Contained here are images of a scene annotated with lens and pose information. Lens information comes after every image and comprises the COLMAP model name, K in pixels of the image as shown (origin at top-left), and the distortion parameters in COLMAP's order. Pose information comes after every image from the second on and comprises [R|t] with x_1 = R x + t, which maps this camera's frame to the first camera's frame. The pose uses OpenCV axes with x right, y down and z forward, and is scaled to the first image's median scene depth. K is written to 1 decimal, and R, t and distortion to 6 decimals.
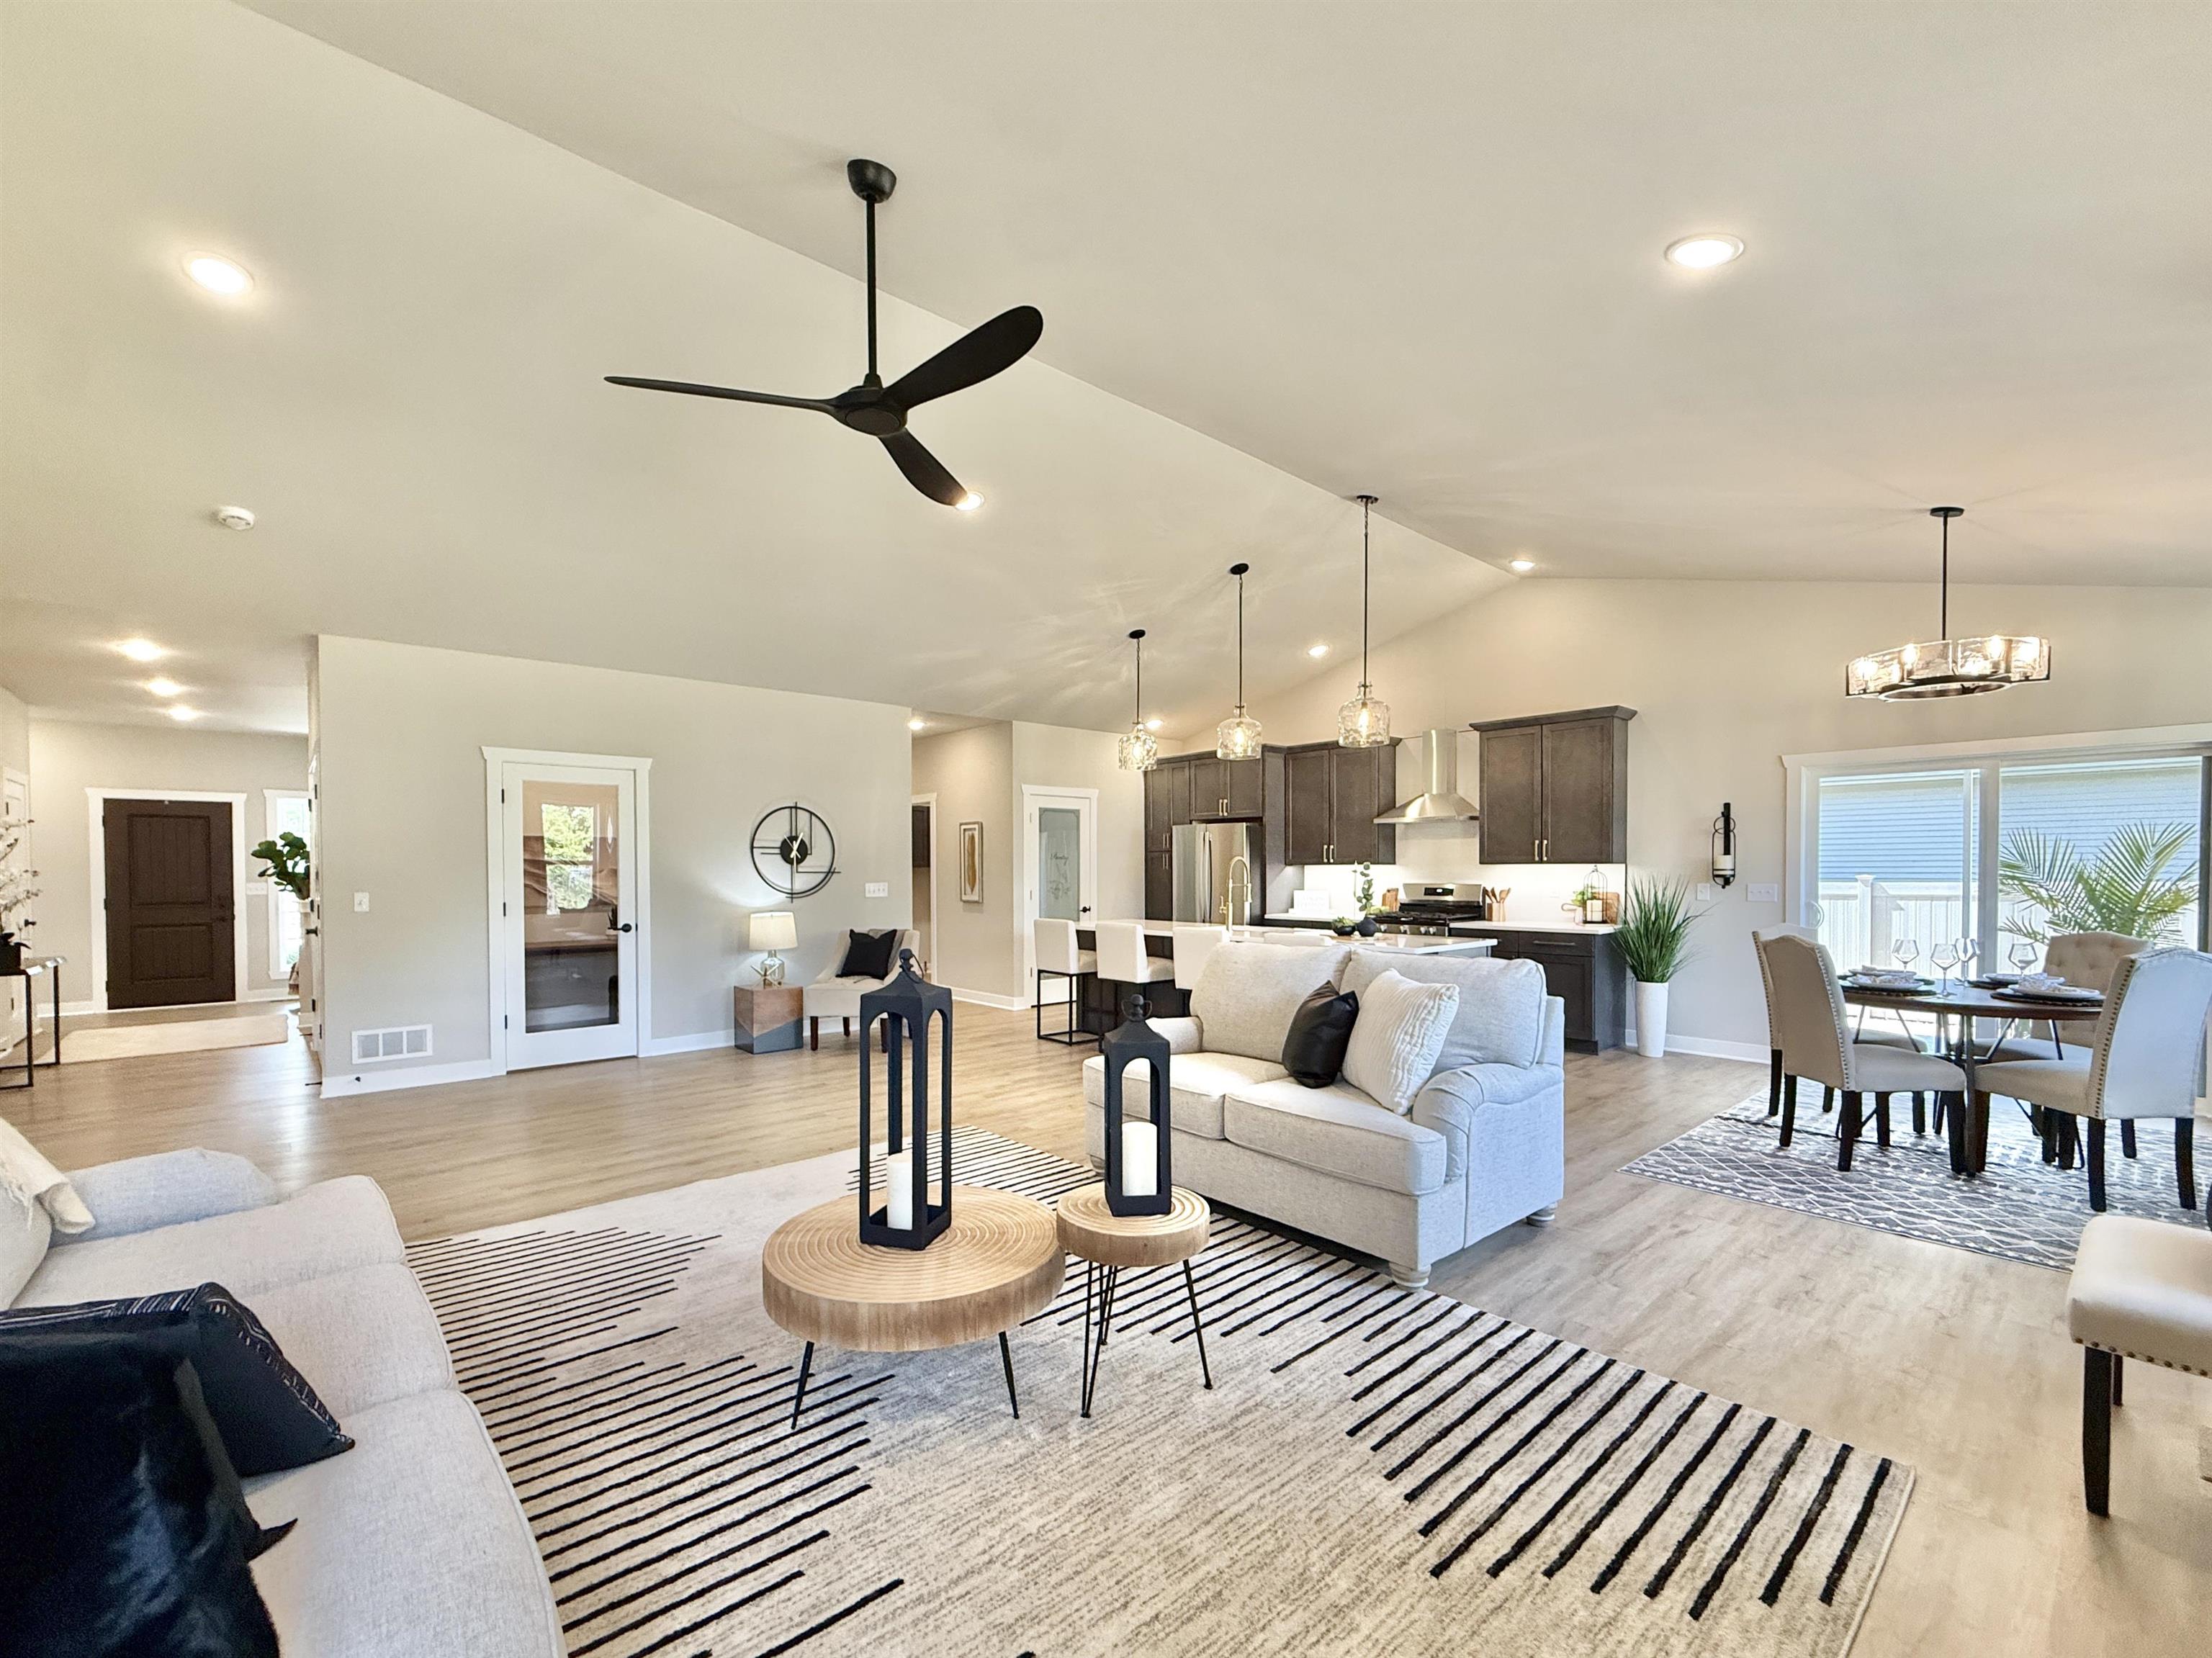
lens RADIAL K [[939.0, 0, 1083.9], [0, 939.0, 884.8], [0, 0, 1]] dist [-0.003459, -0.000291]
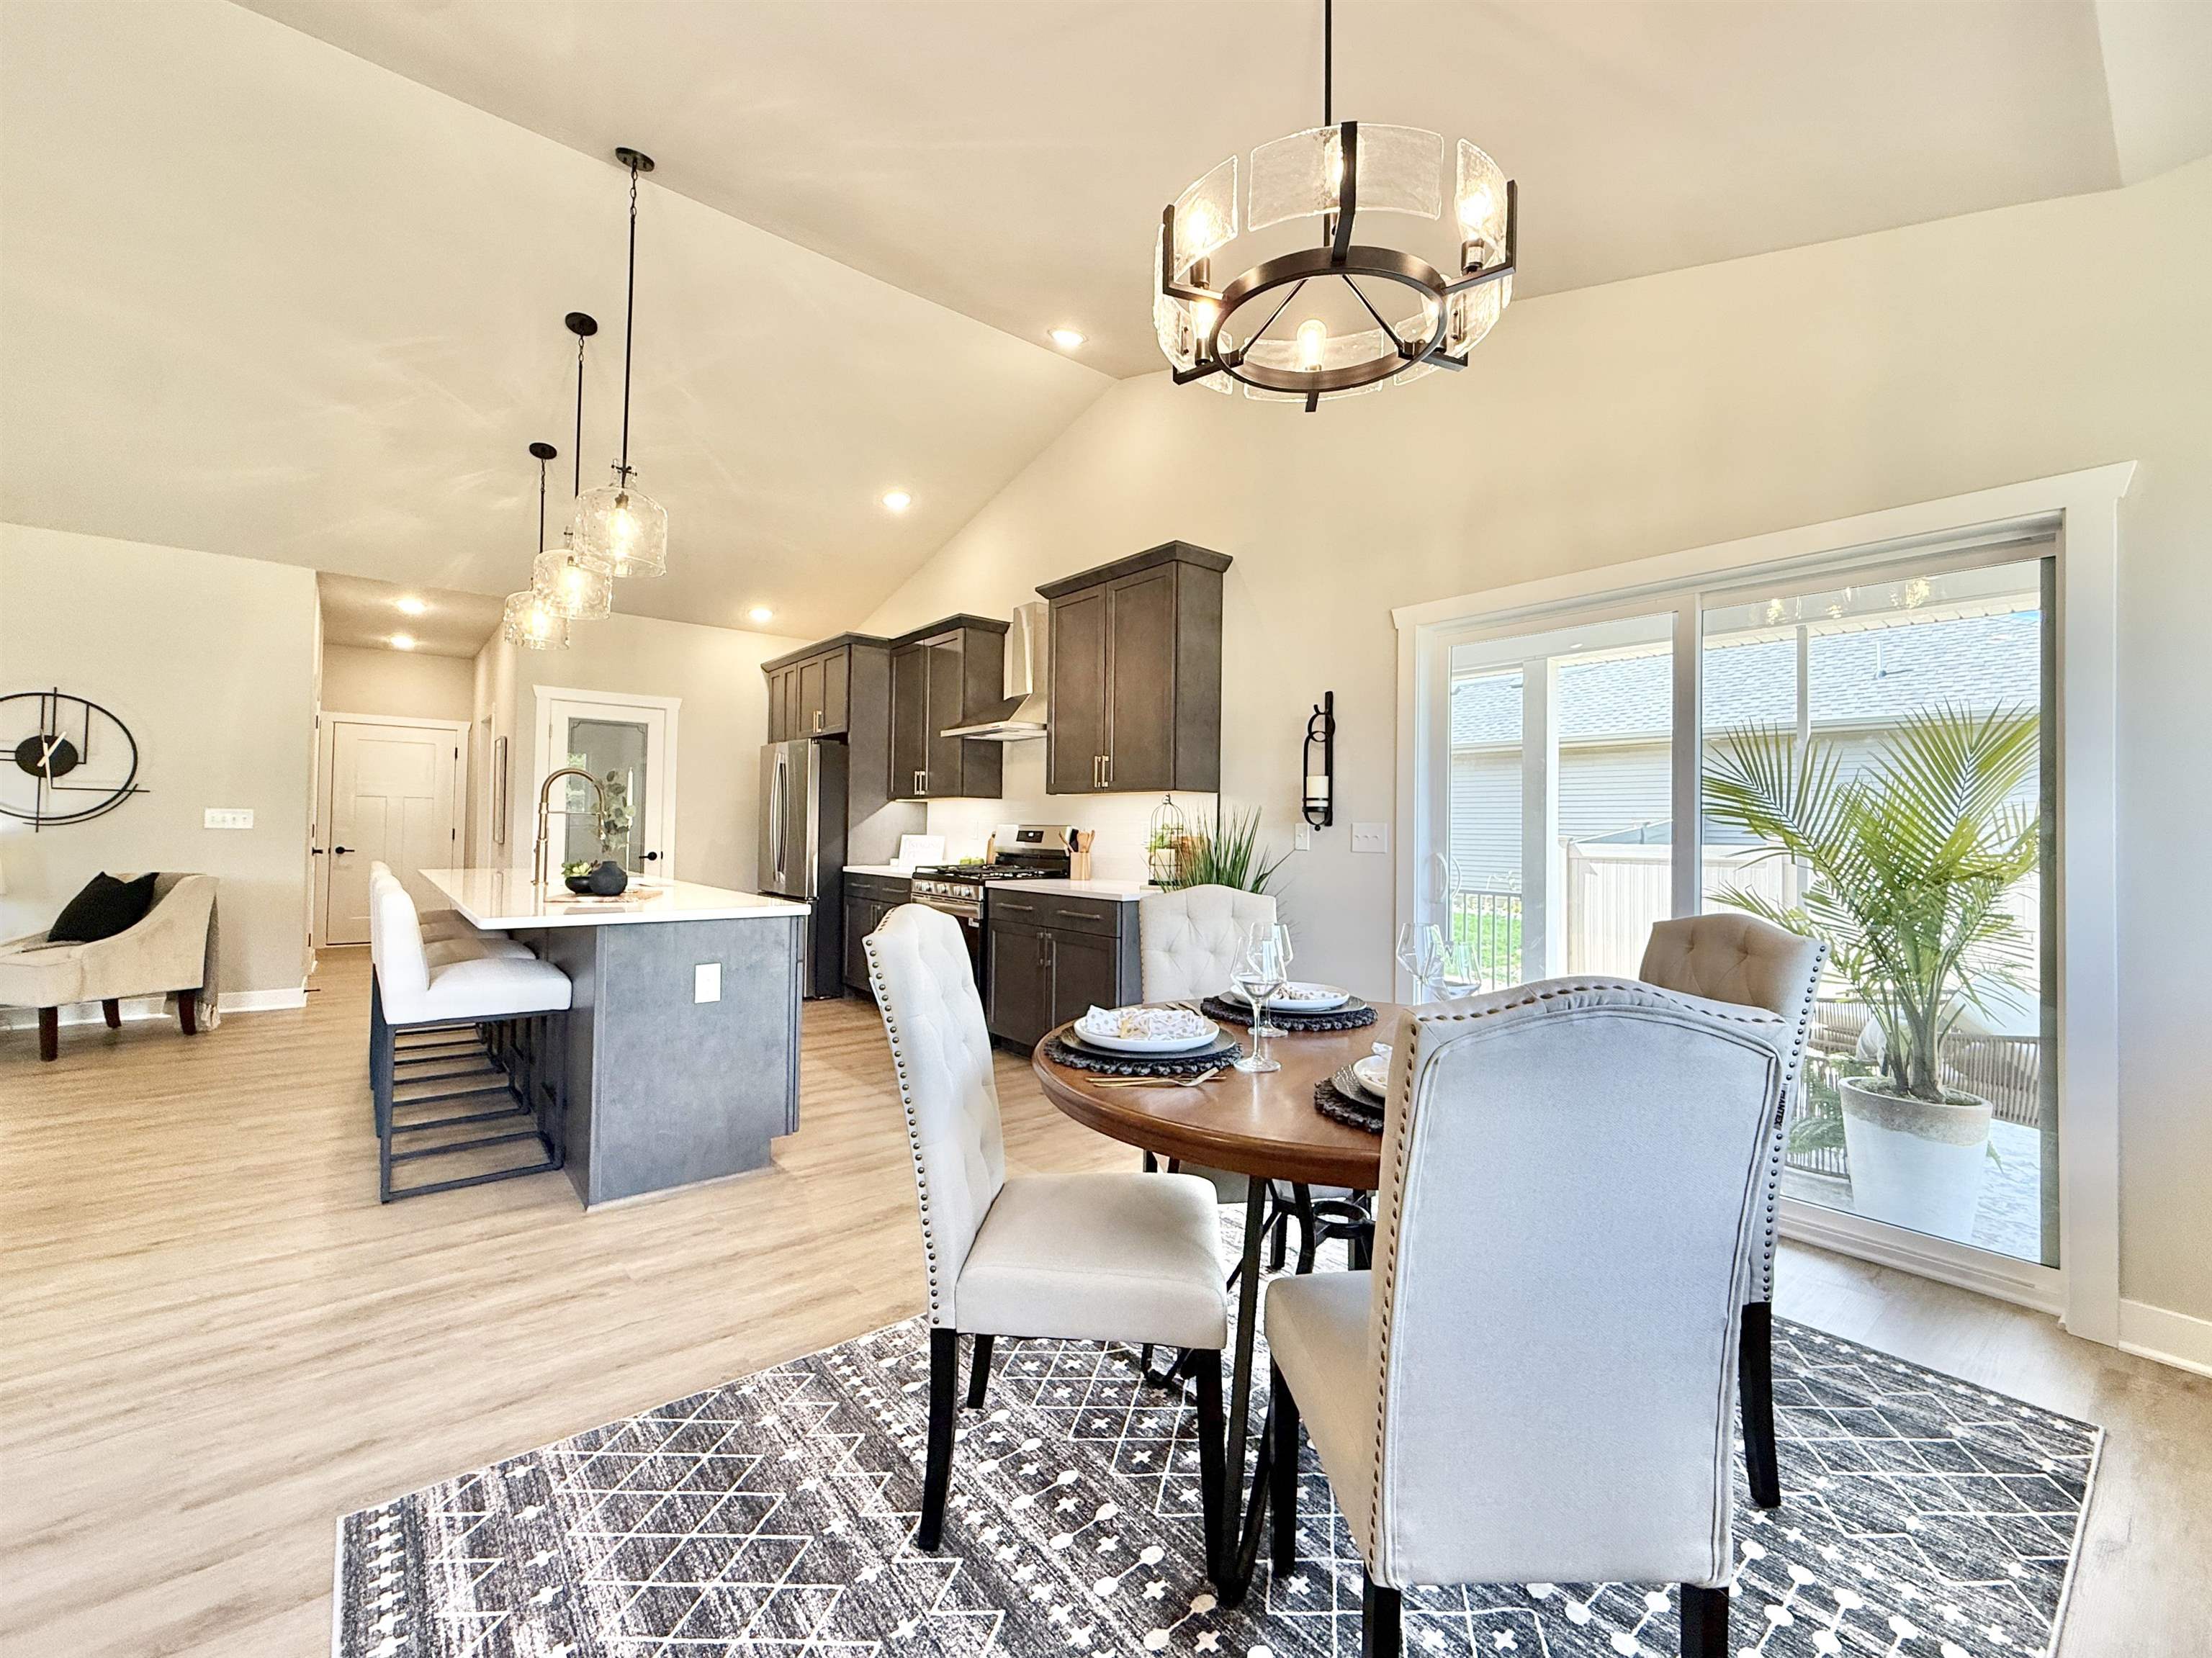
lens RADIAL K [[919.1, 0, 1103.5], [0, 919.1, 814.0], [0, 0, 1]] dist [0.000167, -0.000174]
pose [[0.999309, 0.017802, -0.032618, 0.554361], [-0.018948, 0.999201, -0.035179, 0.016698], [0.031966, 0.035773, 0.998849, 0.392380]]
